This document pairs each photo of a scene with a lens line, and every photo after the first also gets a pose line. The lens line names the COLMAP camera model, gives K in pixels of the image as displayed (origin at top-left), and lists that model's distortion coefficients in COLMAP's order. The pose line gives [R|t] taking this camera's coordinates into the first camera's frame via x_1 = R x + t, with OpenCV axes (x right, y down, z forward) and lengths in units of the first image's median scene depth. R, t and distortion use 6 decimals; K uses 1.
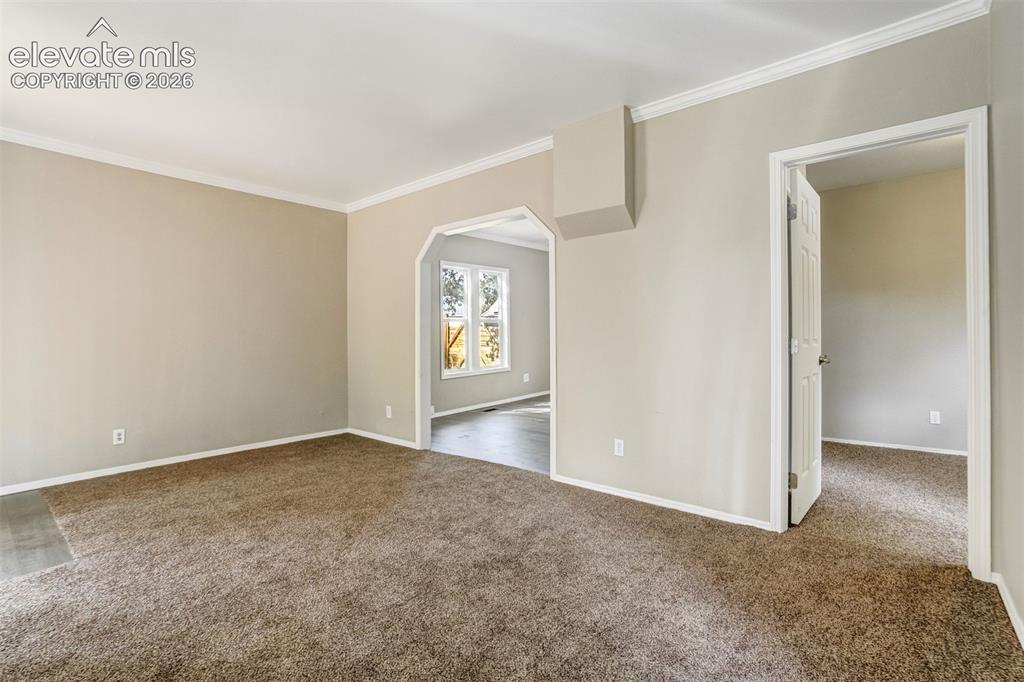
lens RADIAL K [[474.5, 0, 510.9], [0, 474.5, 331.8], [0, 0, 1]] dist [-0.027604, 0.007034]
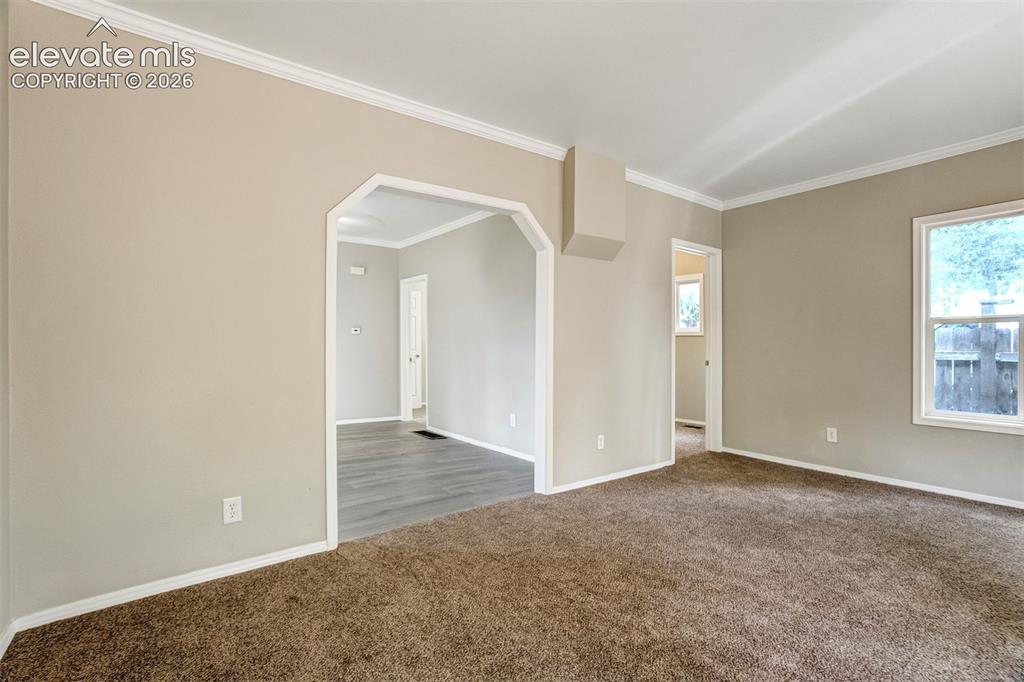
lens RADIAL K [[474.5, 0, 501.0], [0, 474.5, 347.5], [0, 0, 1]] dist [-0.027604, 0.007034]
pose [[0.262871, 0.001805, 0.964829, -1.001431], [0.007981, 0.999960, -0.004045, 0.009363], [-0.964798, 0.008764, 0.262846, 0.933165]]
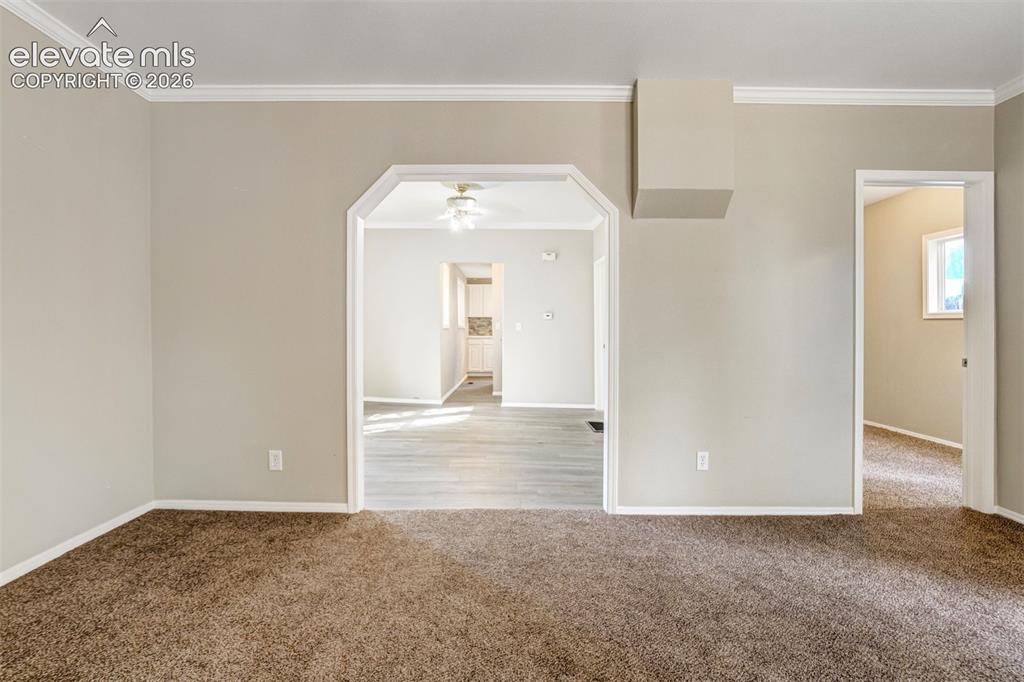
lens RADIAL K [[474.5, 0, 502.2], [0, 474.5, 331.6], [0, 0, 1]] dist [-0.027604, 0.007034]
pose [[0.781858, 0.008901, 0.623393, -0.632955], [-0.004448, 0.999952, -0.008699, 0.009756], [-0.623441, 0.004029, 0.781860, 0.541256]]
